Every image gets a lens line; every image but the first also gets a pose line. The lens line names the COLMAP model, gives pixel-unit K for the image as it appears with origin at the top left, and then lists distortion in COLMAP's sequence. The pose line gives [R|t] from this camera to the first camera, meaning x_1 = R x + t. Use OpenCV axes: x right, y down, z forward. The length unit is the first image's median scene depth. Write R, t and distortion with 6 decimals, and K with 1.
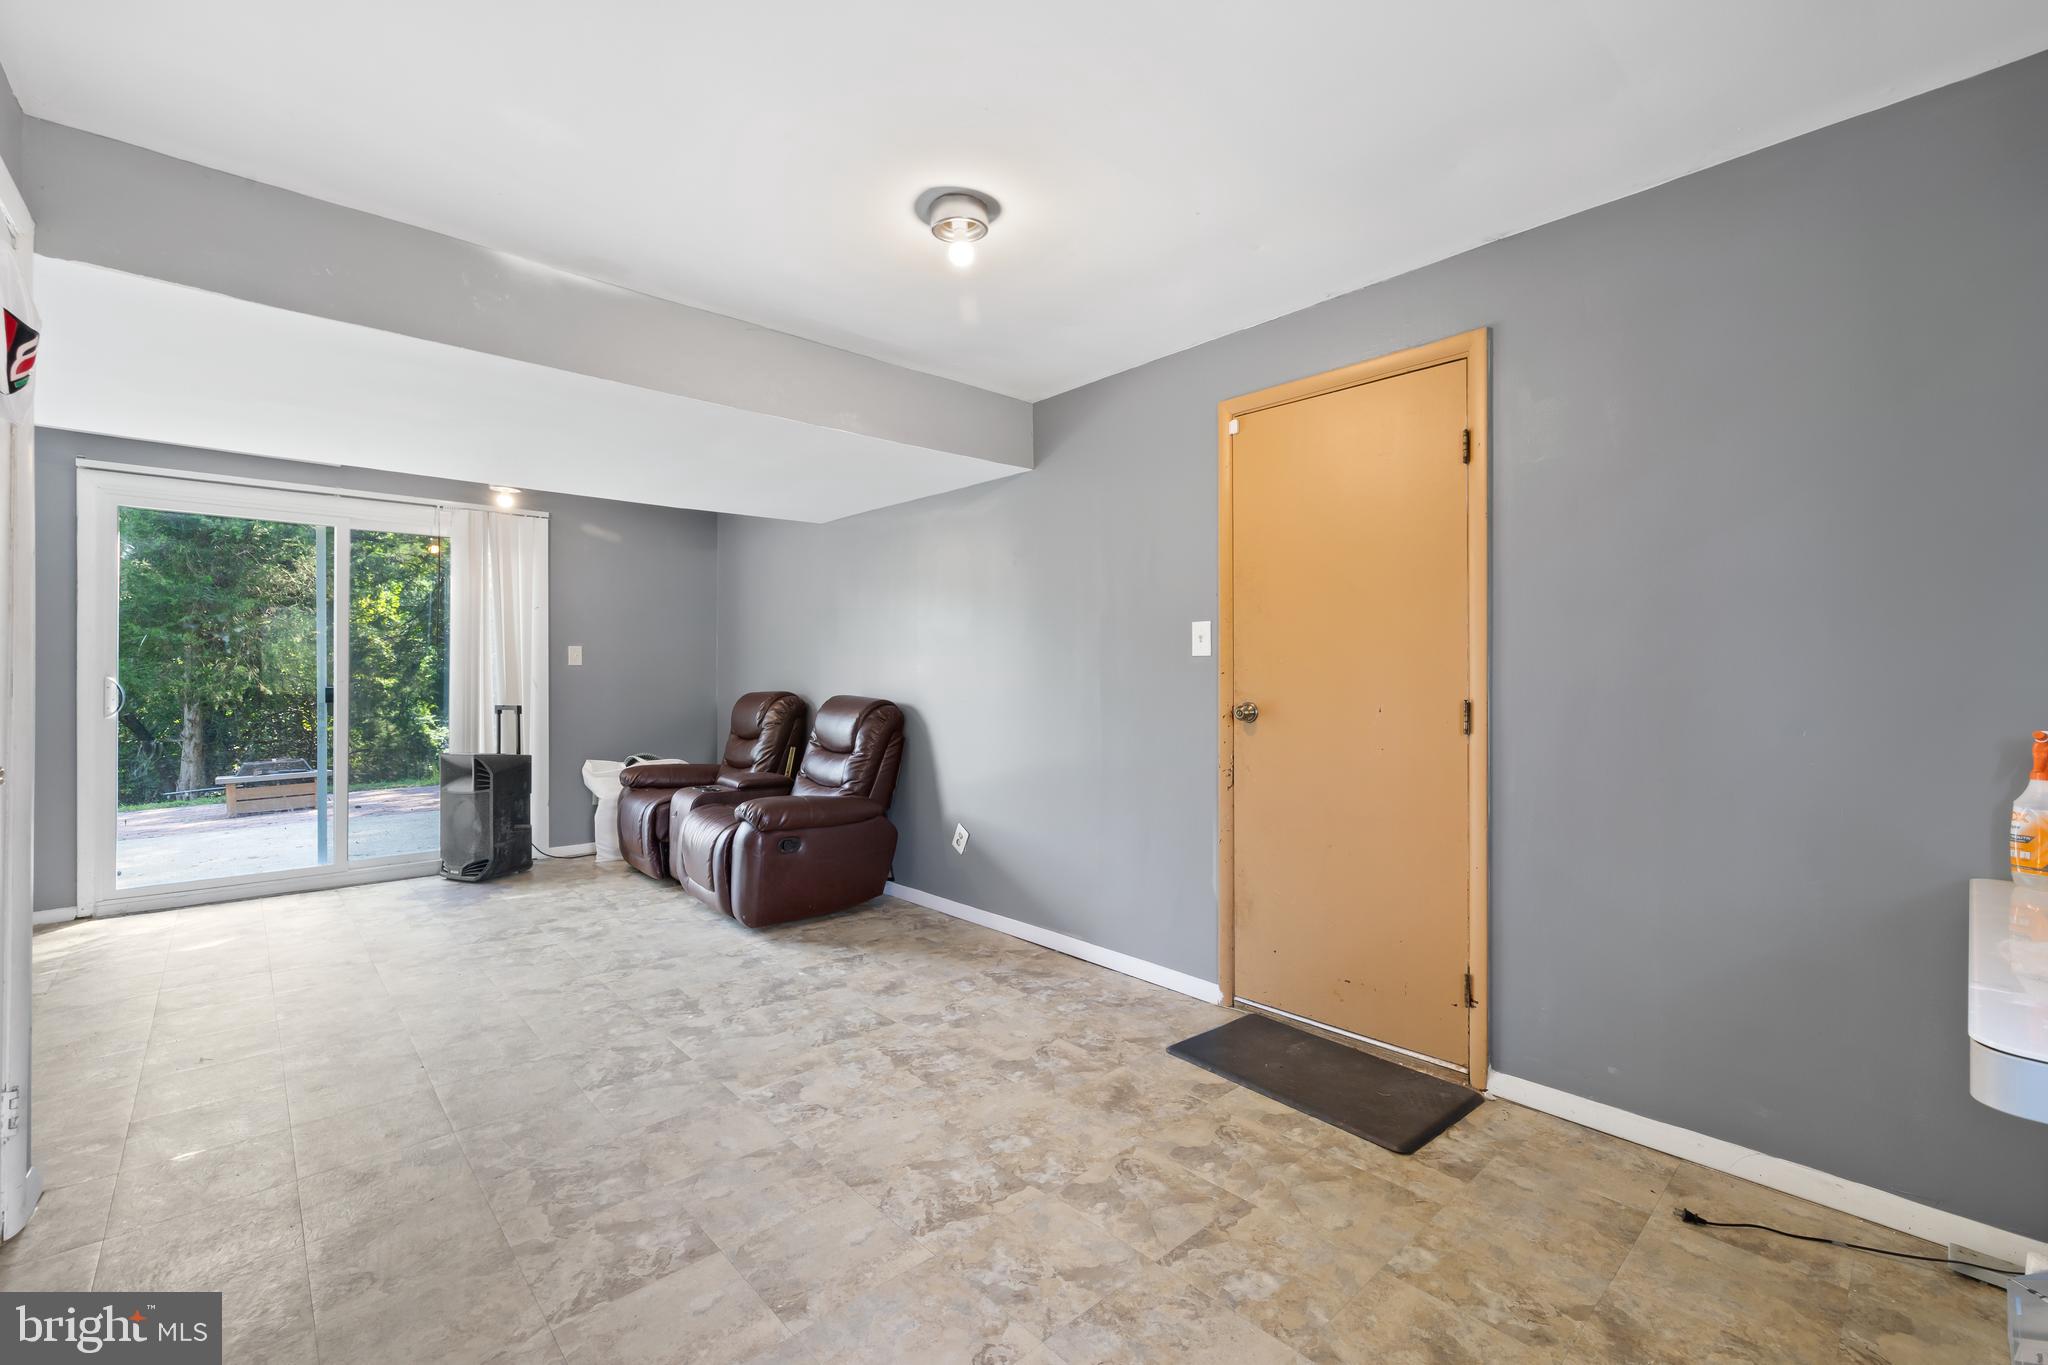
lens RADIAL K [[862.7, 0, 1016.8], [0, 862.7, 679.7], [0, 0, 1]] dist [0.002314, 0.000076]
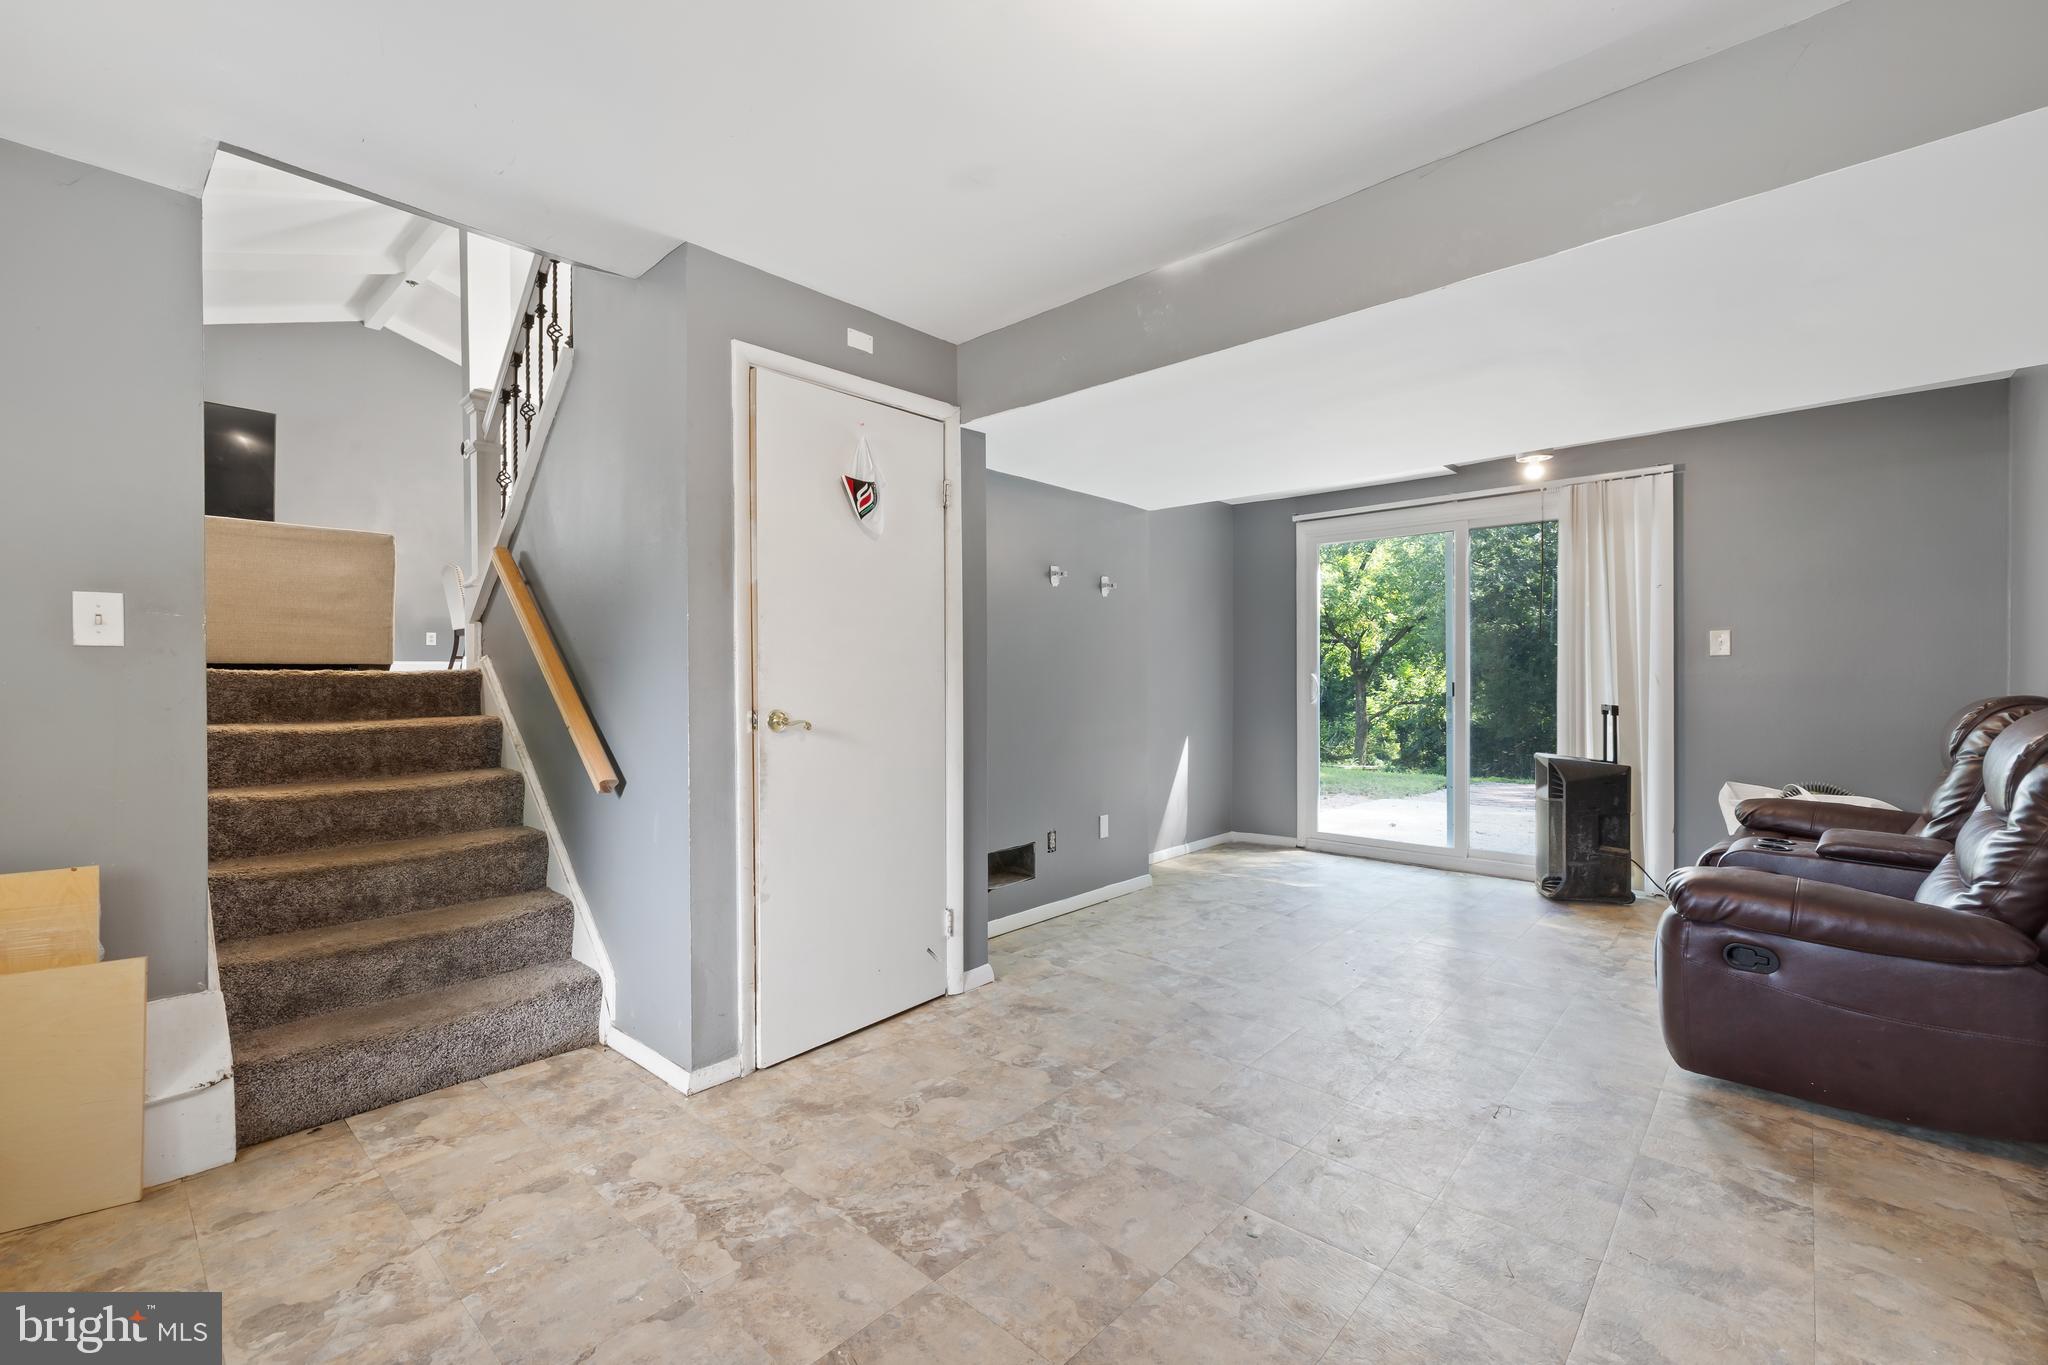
lens RADIAL K [[862.7, 0, 1020.5], [0, 862.7, 680.1], [0, 0, 1]] dist [0.002314, 0.000076]
pose [[0.093320, 0.003898, -0.995629, 0.322292], [0.001212, 0.999991, 0.004029, 0.001834], [0.995635, -0.001583, 0.093315, 0.541949]]
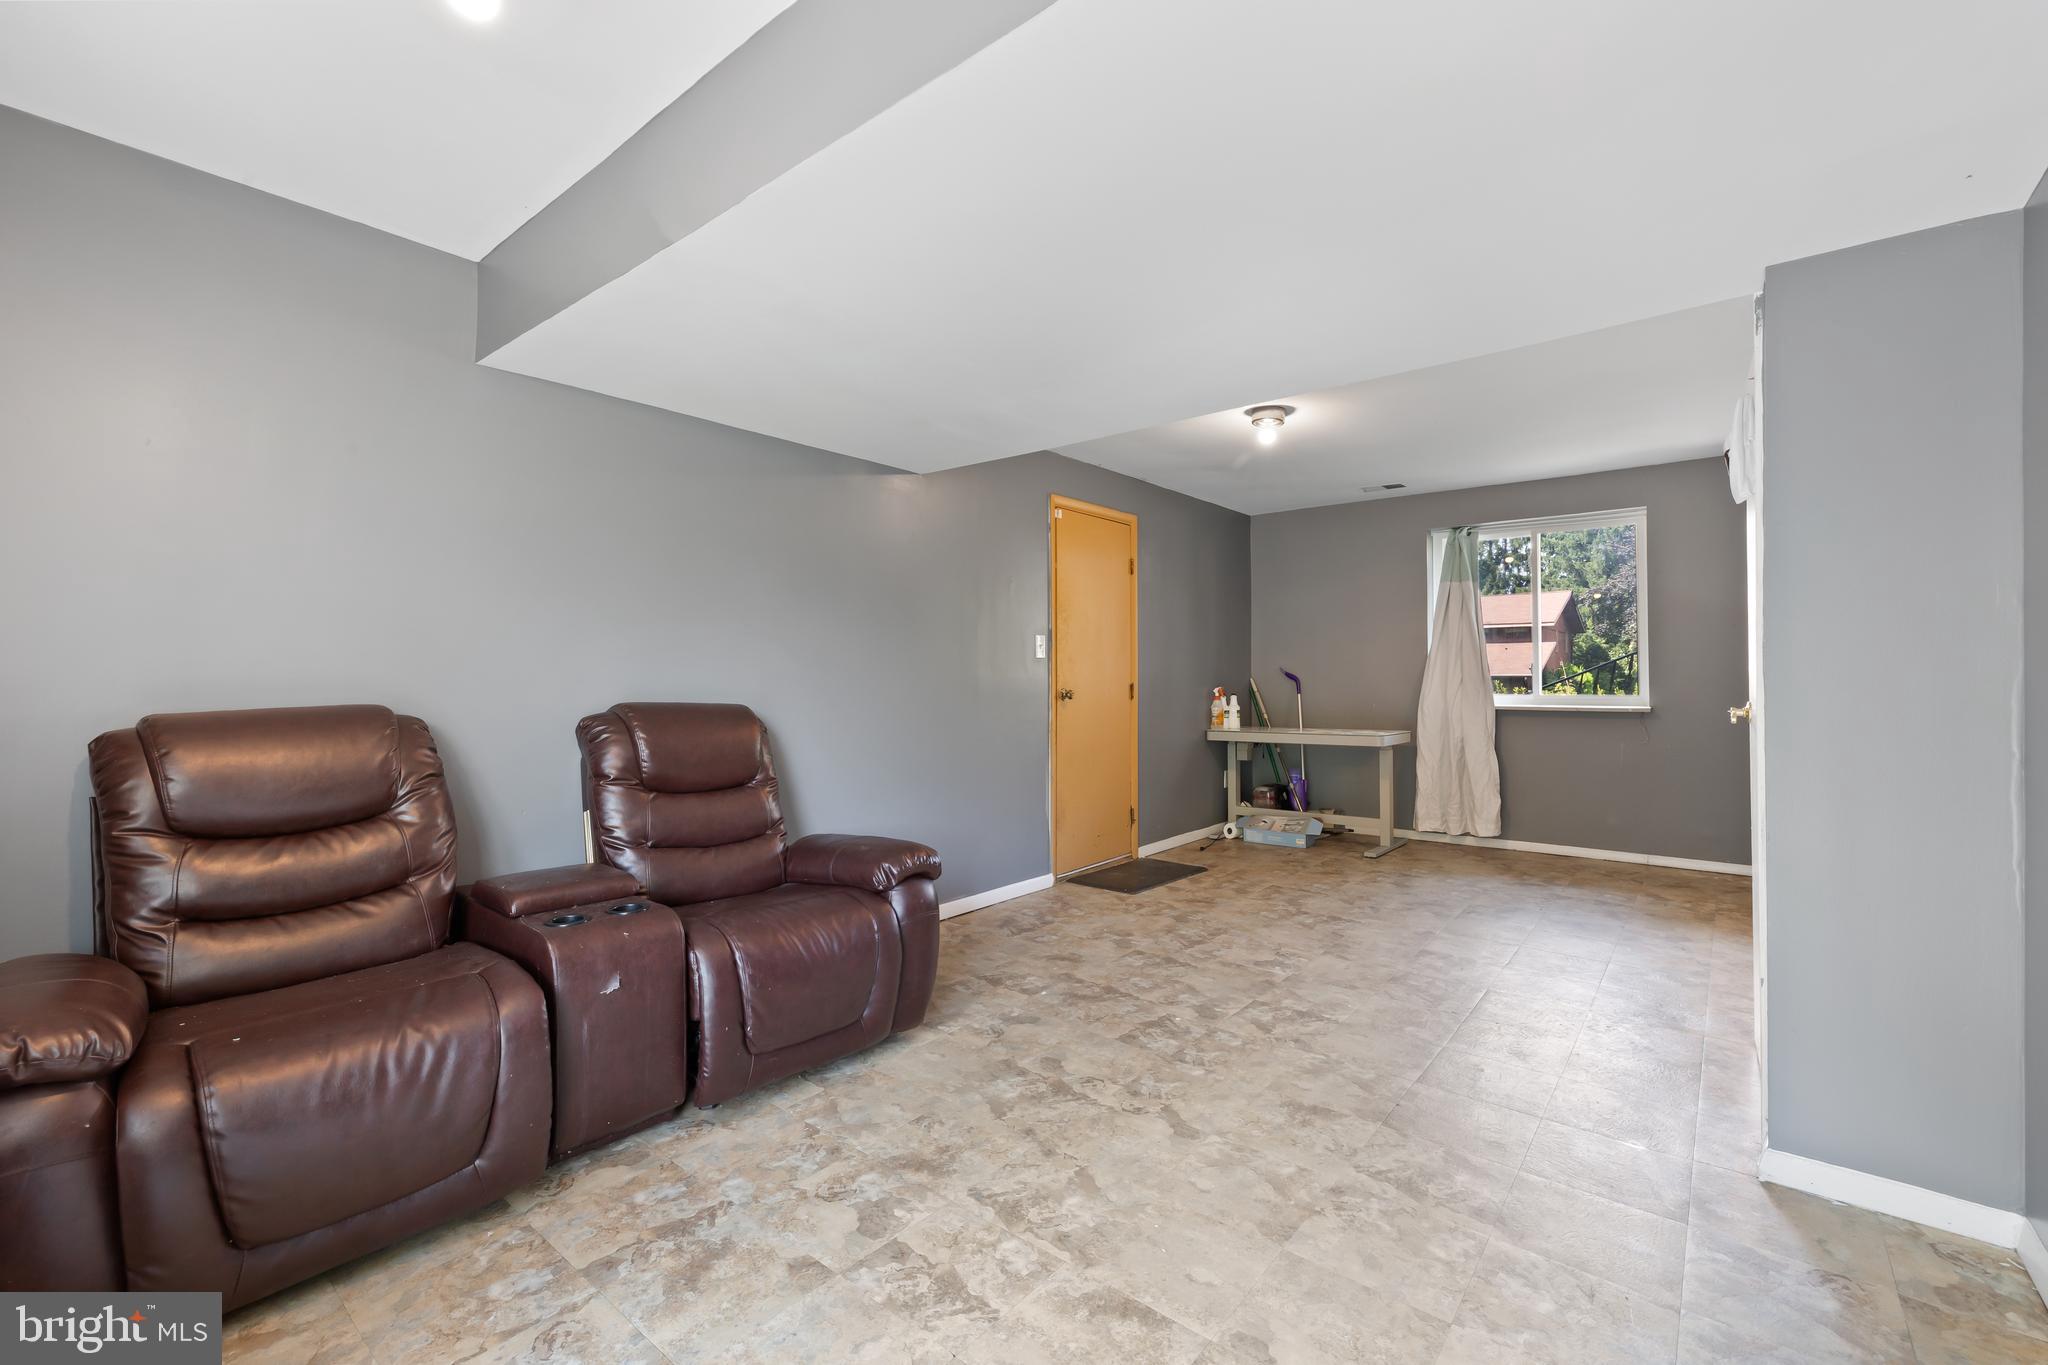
lens RADIAL K [[862.7, 0, 1022.6], [0, 862.7, 675.1], [0, 0, 1]] dist [0.002314, 0.000076]
pose [[-0.142967, 0.002446, 0.989724, -1.198189], [0.010418, 0.999945, -0.000966, 0.003445], [-0.989673, 0.010173, -0.142985, 1.193023]]
